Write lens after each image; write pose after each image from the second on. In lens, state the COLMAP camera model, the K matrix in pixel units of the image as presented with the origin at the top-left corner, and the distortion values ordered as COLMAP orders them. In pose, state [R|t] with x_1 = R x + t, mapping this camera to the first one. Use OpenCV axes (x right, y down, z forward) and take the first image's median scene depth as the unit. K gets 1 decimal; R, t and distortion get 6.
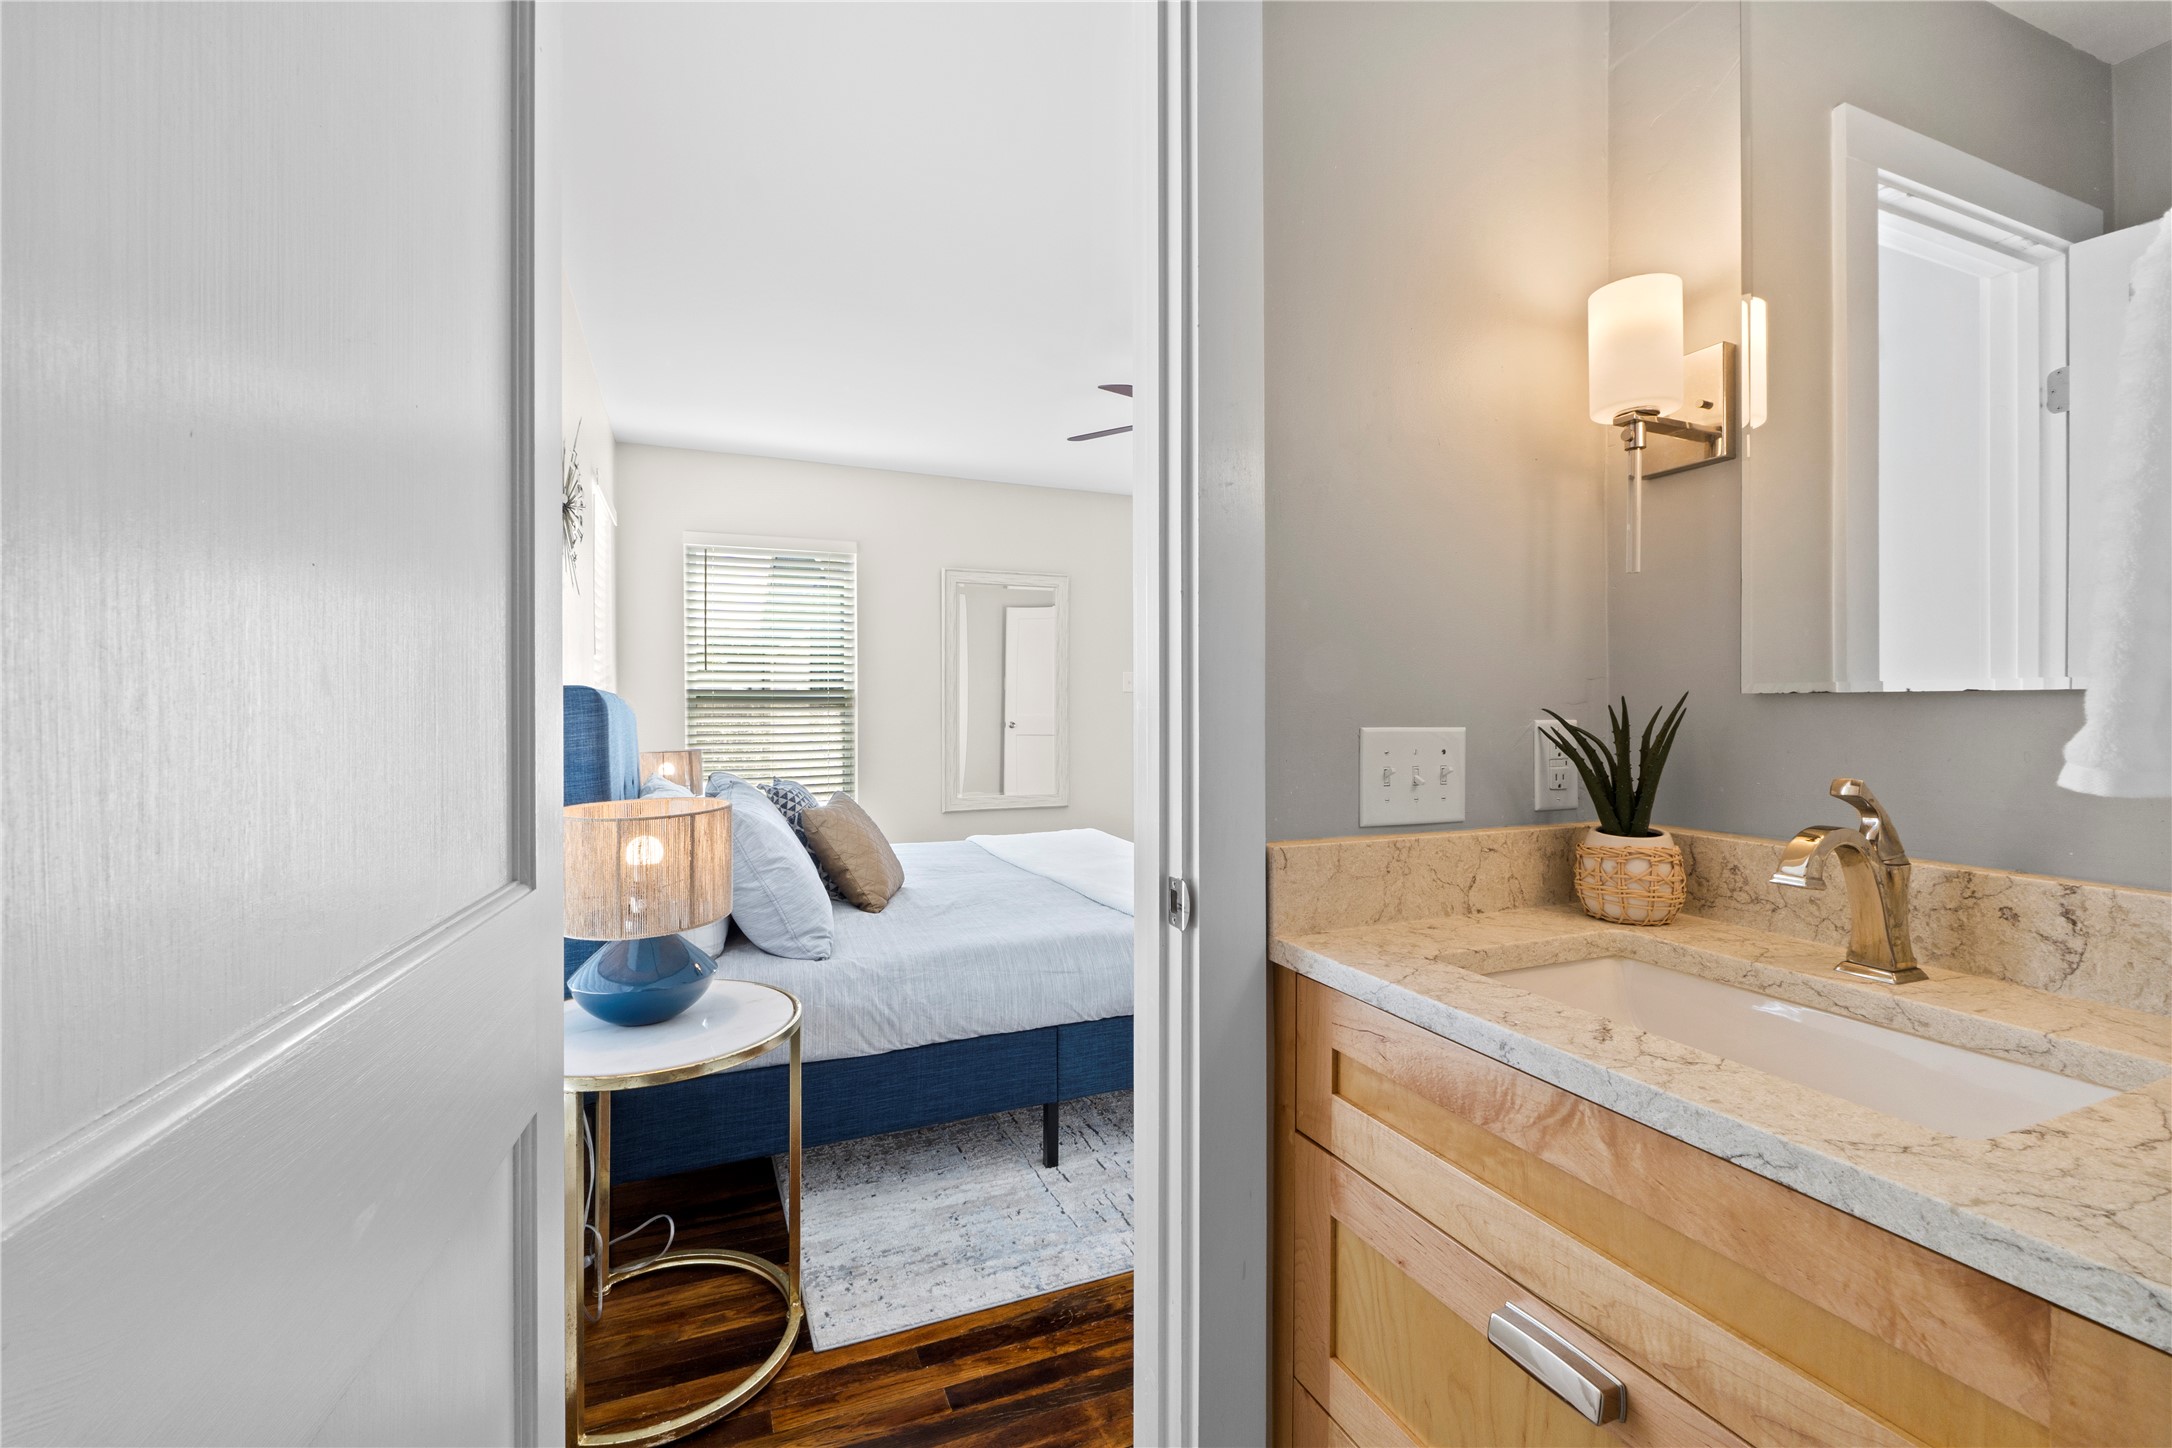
lens RADIAL K [[945.4, 0, 1086.3], [0, 945.4, 706.3], [0, 0, 1]] dist [-0.008710, -0.000404]
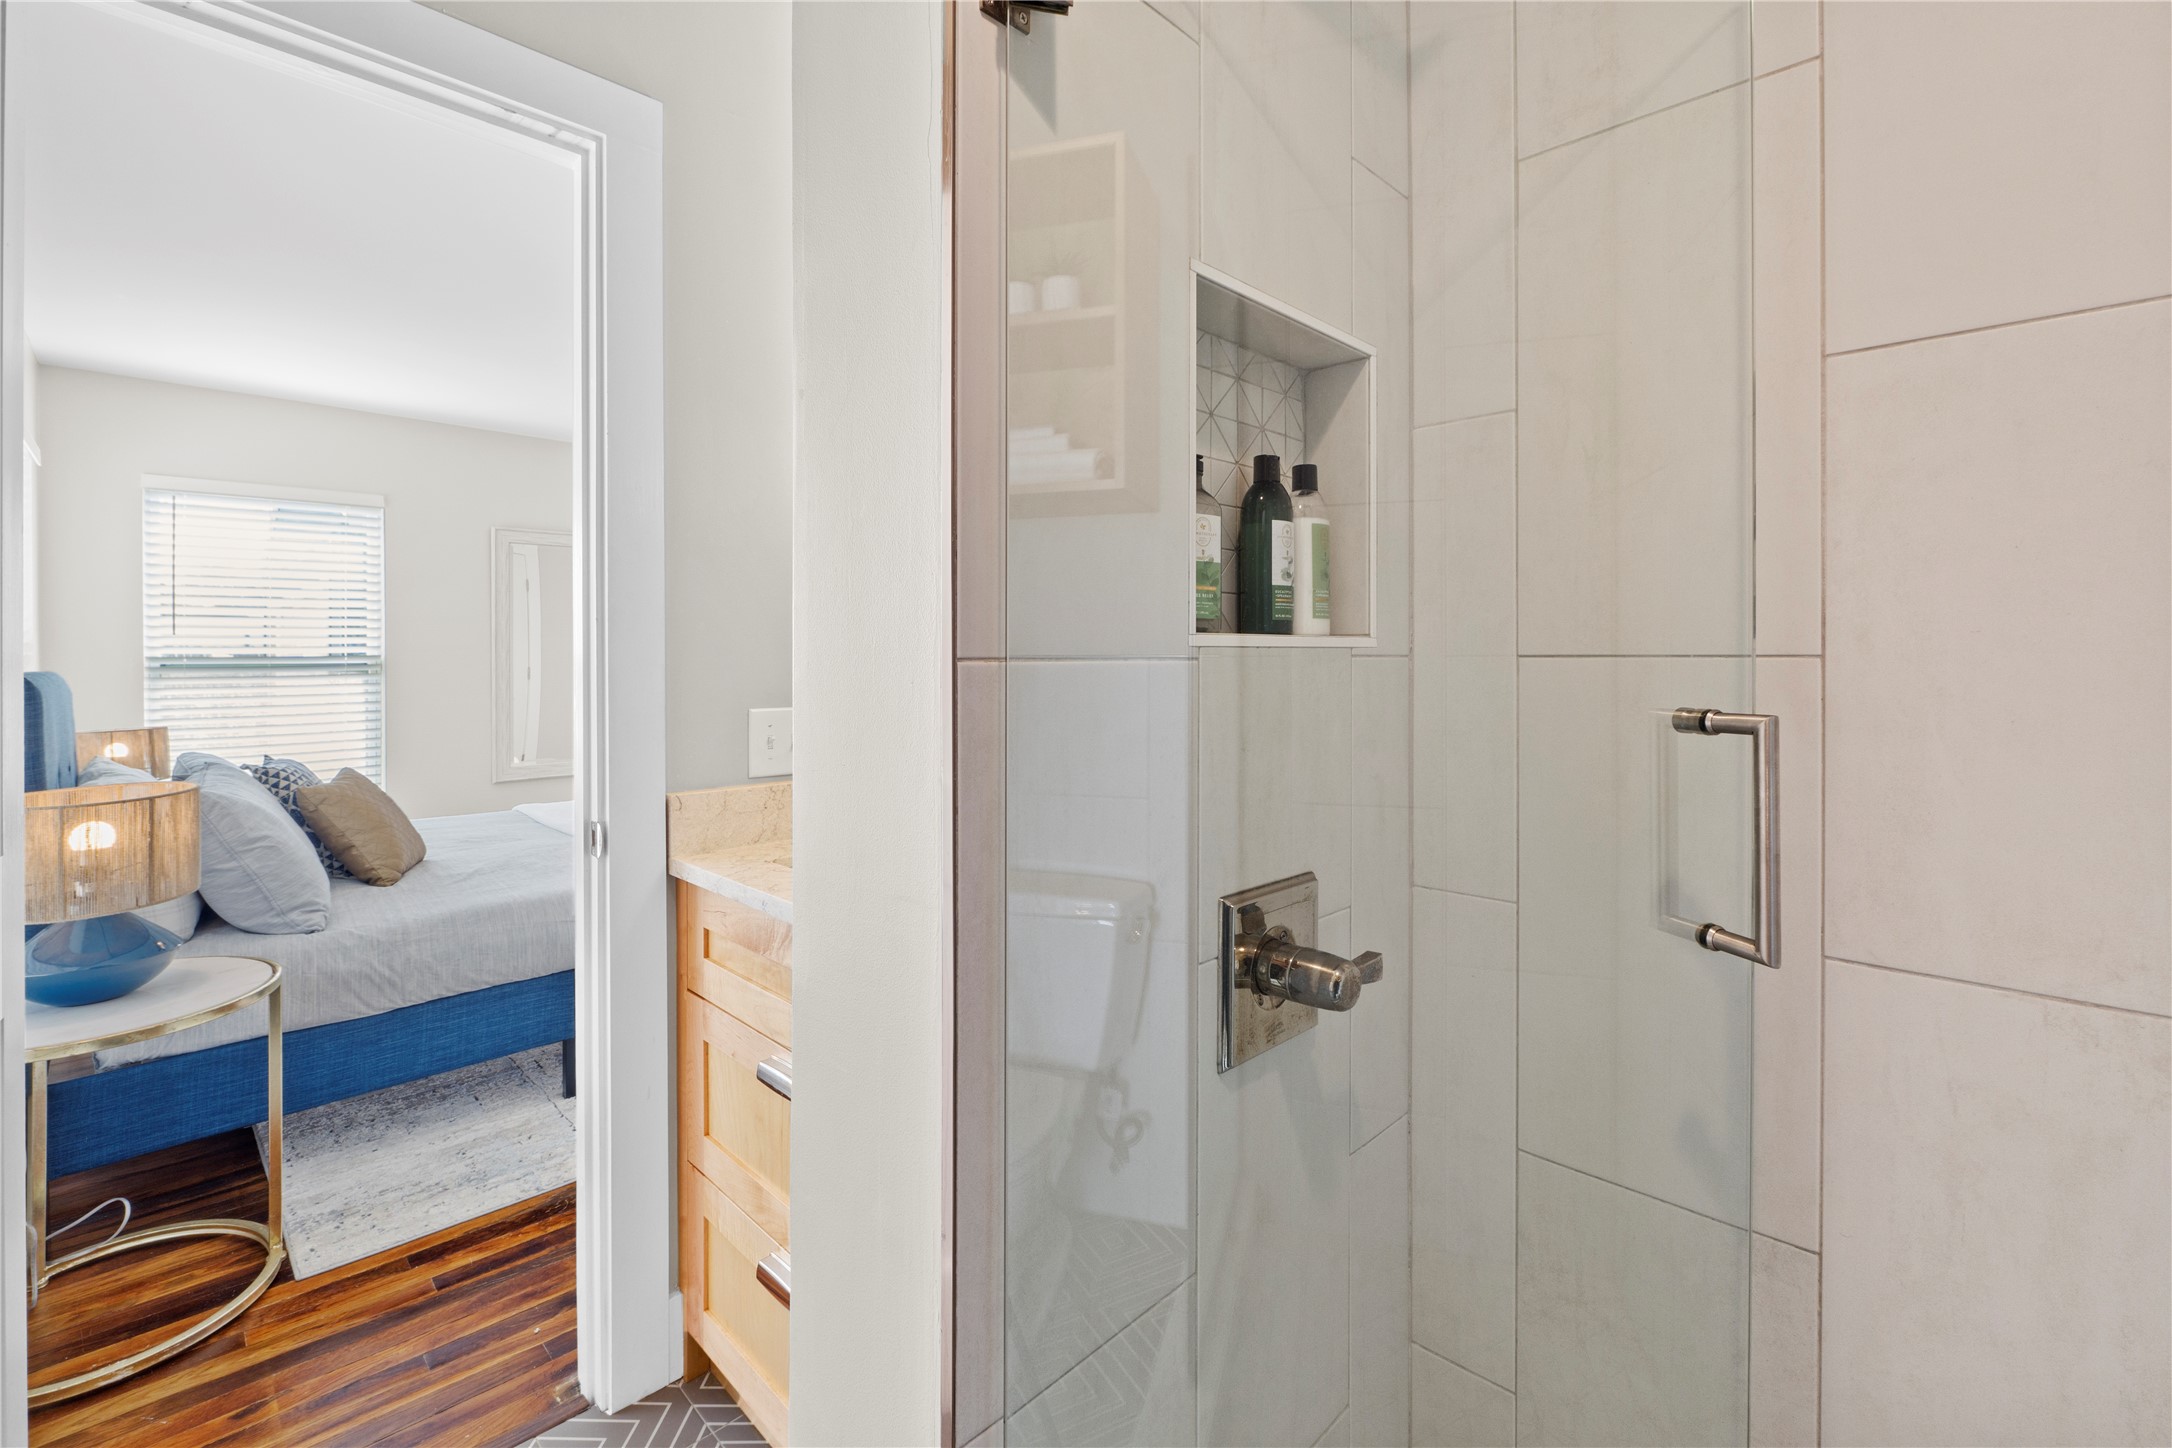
lens RADIAL K [[943.9, 0, 1090.9], [0, 943.9, 653.5], [0, 0, 1]] dist [-0.009275, 0.000465]
pose [[0.925074, -0.002794, 0.379776, 0.134932], [0.005276, 0.999971, -0.005497, -0.030793], [-0.379749, 0.007089, 0.925062, -0.315140]]
